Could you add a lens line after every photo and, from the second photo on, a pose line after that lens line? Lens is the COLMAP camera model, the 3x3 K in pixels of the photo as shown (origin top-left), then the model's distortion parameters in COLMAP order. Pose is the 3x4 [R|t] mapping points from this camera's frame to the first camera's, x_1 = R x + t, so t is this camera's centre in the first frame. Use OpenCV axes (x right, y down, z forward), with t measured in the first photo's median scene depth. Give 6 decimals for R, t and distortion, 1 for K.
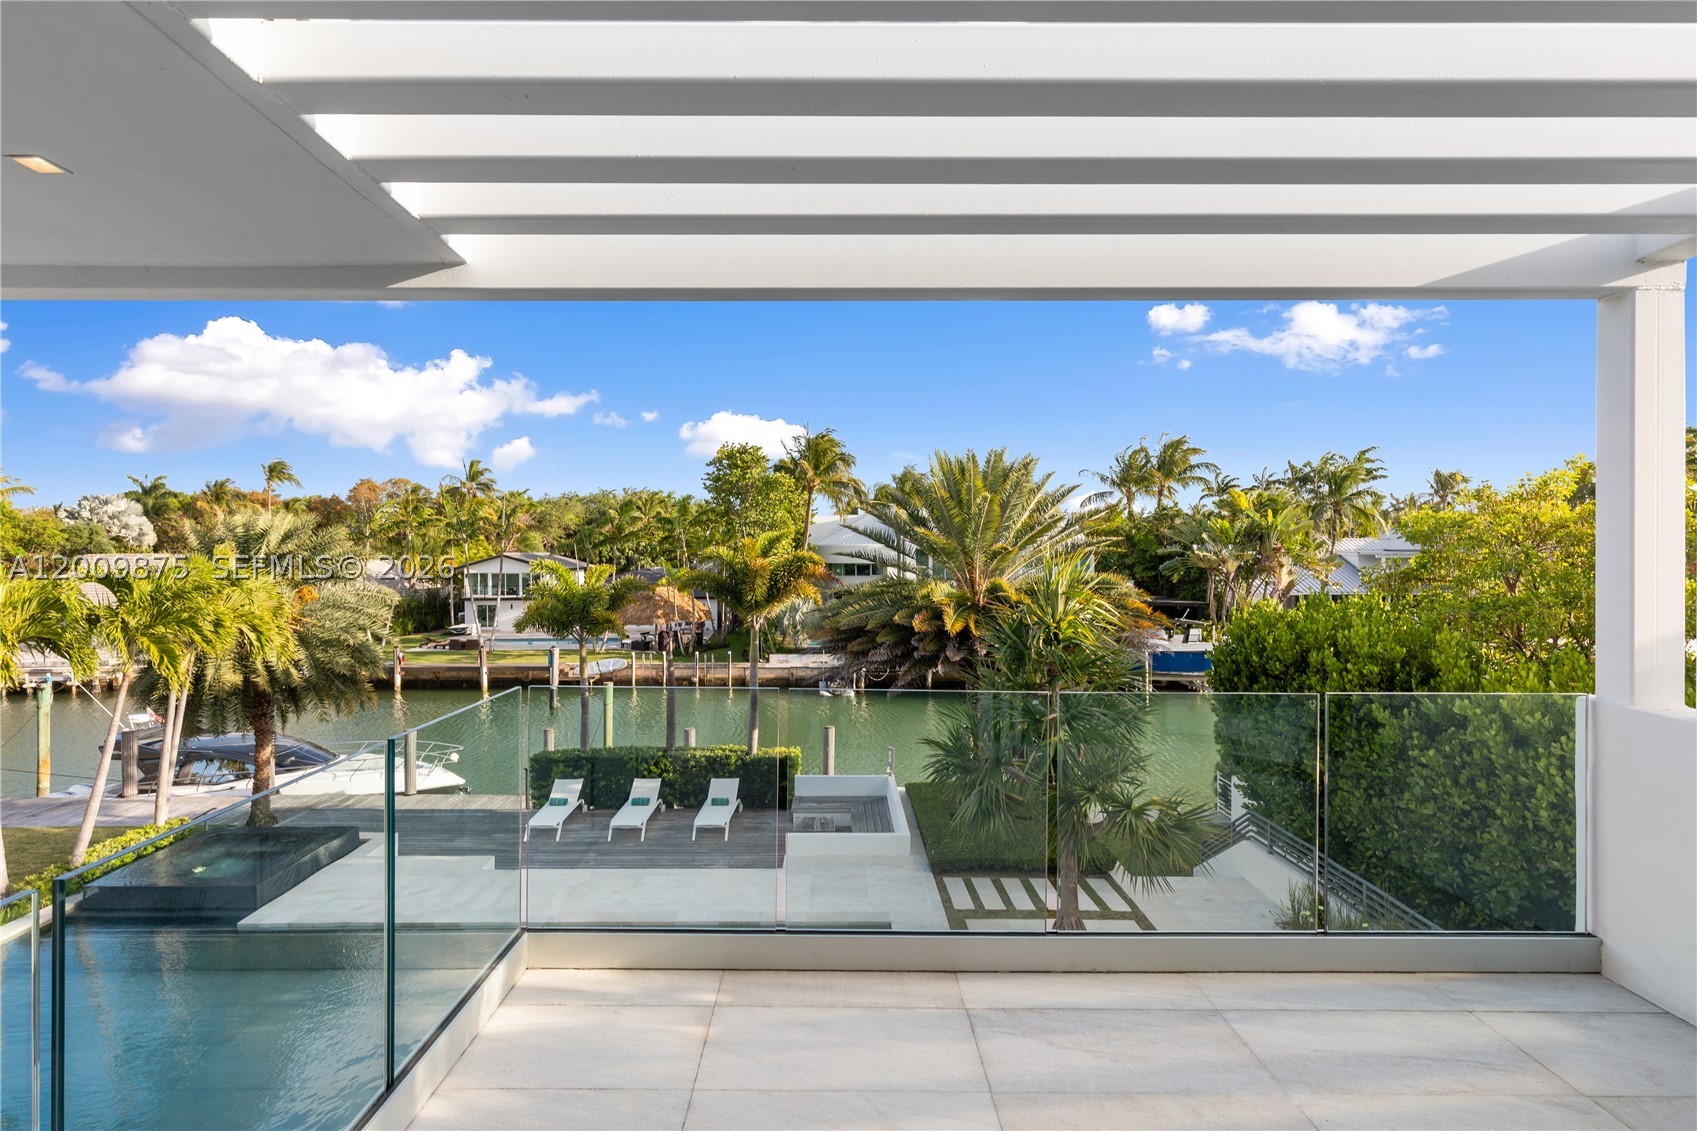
lens RADIAL K [[809.2, 0, 840.3], [0, 809.2, 555.5], [0, 0, 1]] dist [0.000804, 0.000109]
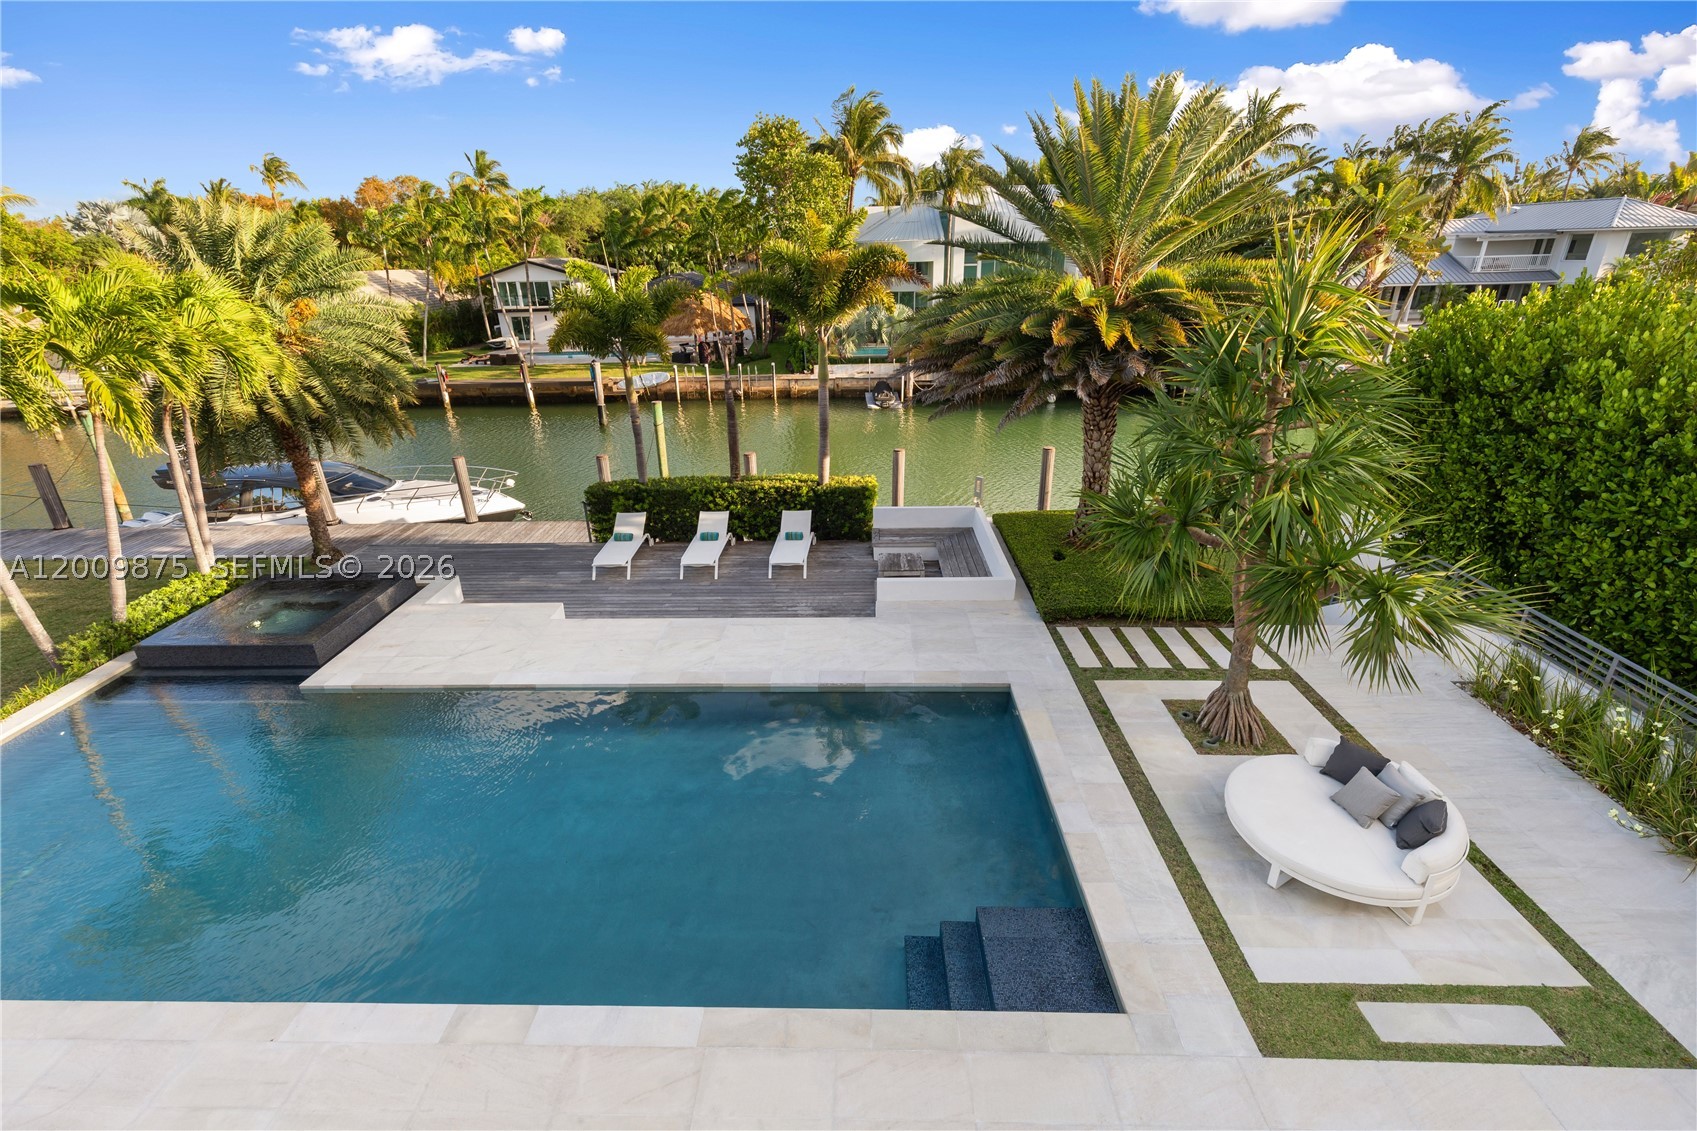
lens RADIAL K [[761.1, 0, 839.0], [0, 761.1, 570.7], [0, 0, 1]] dist [0.006643, -0.000823]
pose [[0.999119, -0.006229, -0.041497, -0.049980], [0.021581, 0.924387, 0.380845, 0.007073], [0.035987, -0.381405, 0.923707, 0.145132]]
